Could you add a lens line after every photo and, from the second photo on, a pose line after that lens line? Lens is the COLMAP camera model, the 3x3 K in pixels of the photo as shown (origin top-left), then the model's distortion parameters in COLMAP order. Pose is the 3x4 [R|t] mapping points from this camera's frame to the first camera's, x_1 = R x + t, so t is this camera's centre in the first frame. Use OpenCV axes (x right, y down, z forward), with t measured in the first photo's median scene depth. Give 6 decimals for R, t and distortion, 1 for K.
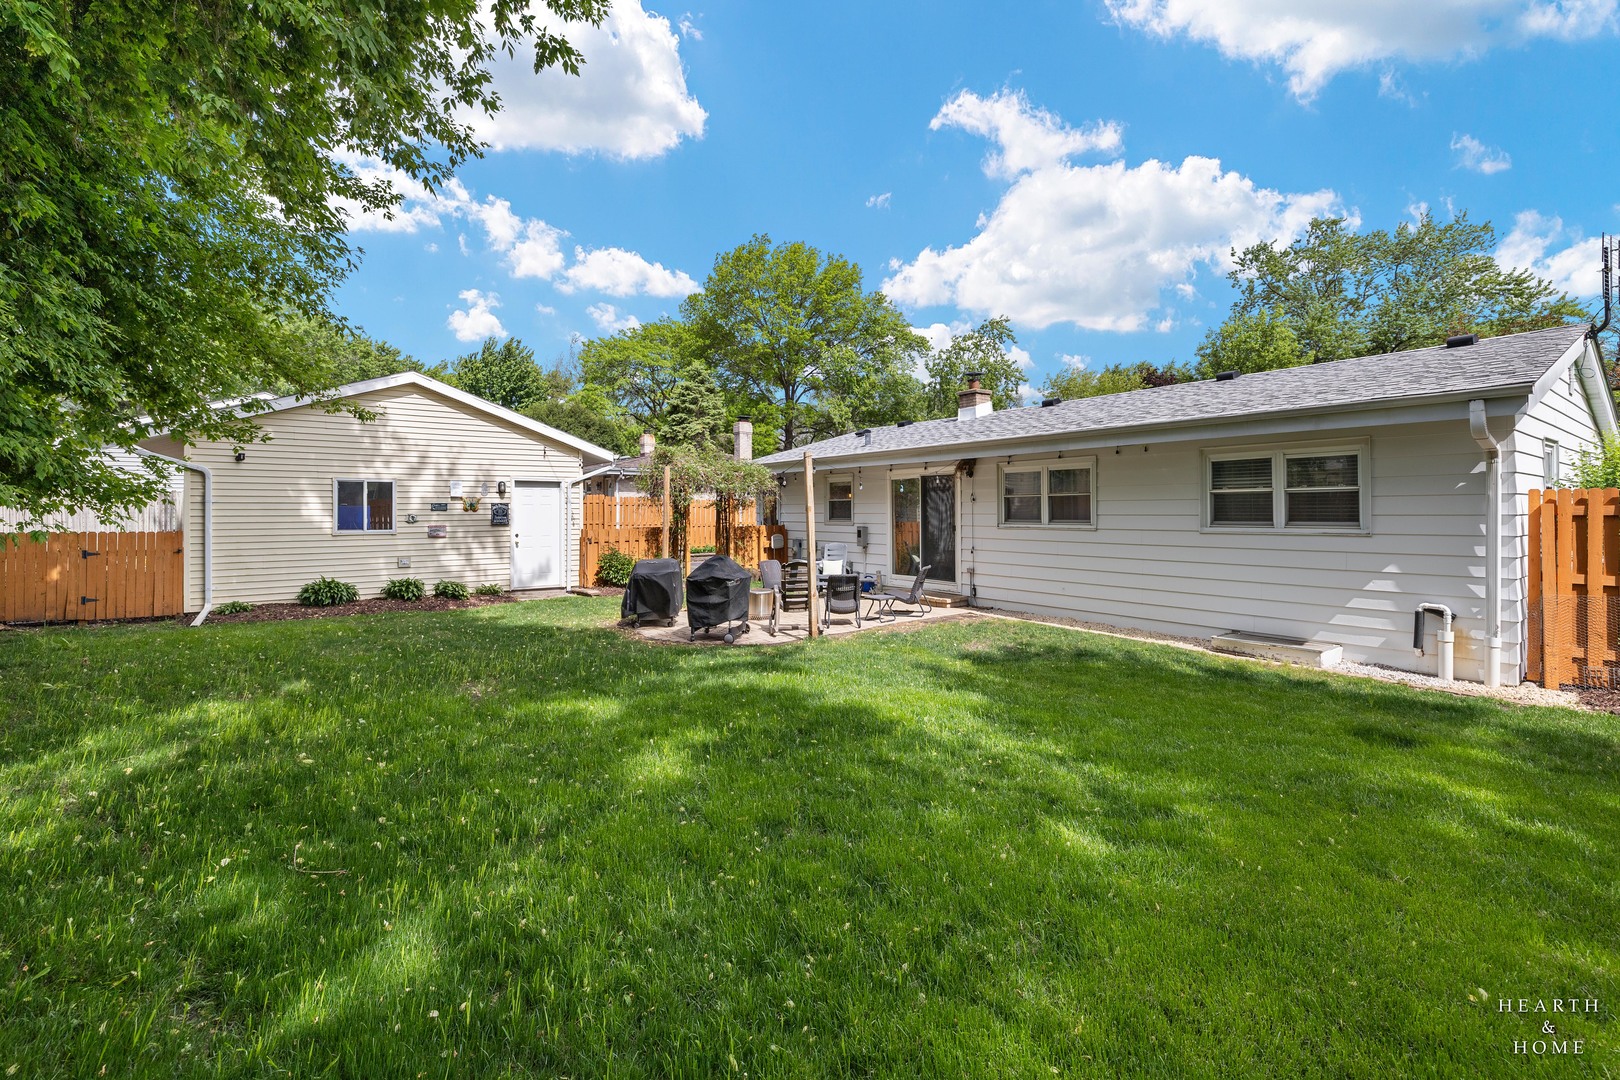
lens RADIAL K [[690.1, 0, 807.5], [0, 690.1, 523.3], [0, 0, 1]] dist [-0.000034, -0.000679]
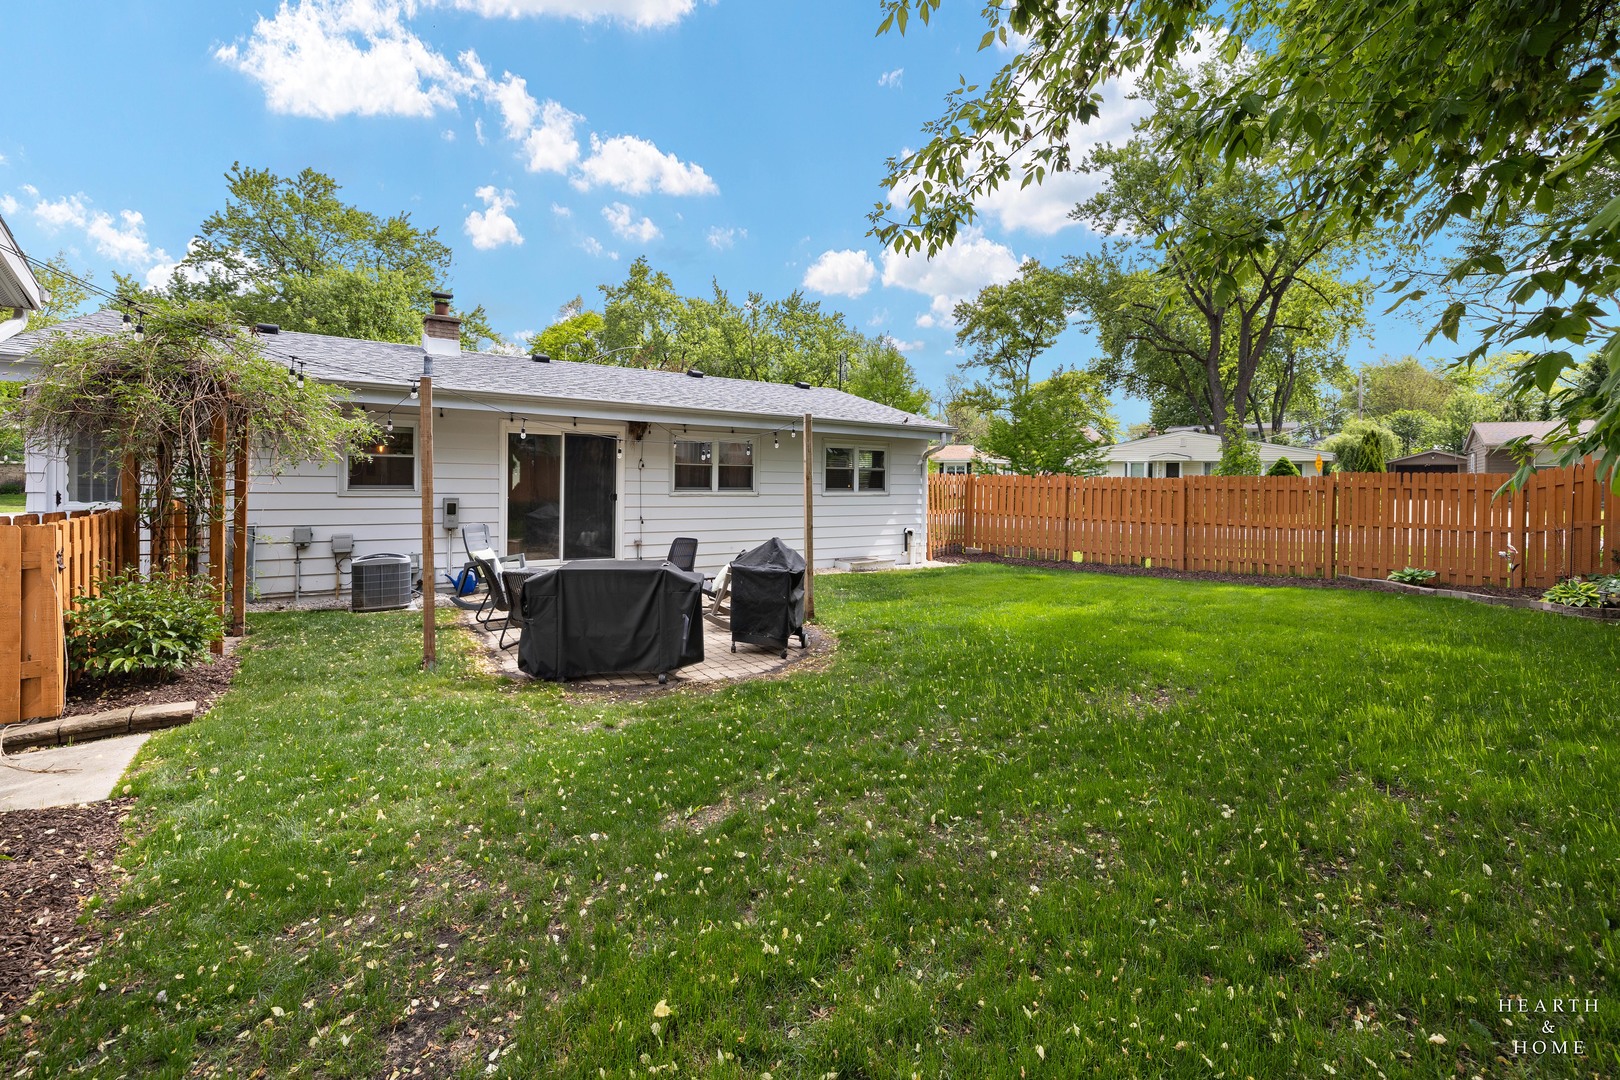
lens RADIAL K [[690.1, 0, 779.4], [0, 690.1, 490.0], [0, 0, 1]] dist [-0.000034, -0.000679]
pose [[0.044605, -0.010901, 0.998945, -0.602004], [0.002625, 0.999938, 0.010794, -0.010091], [-0.999001, 0.002141, 0.044631, 0.677866]]
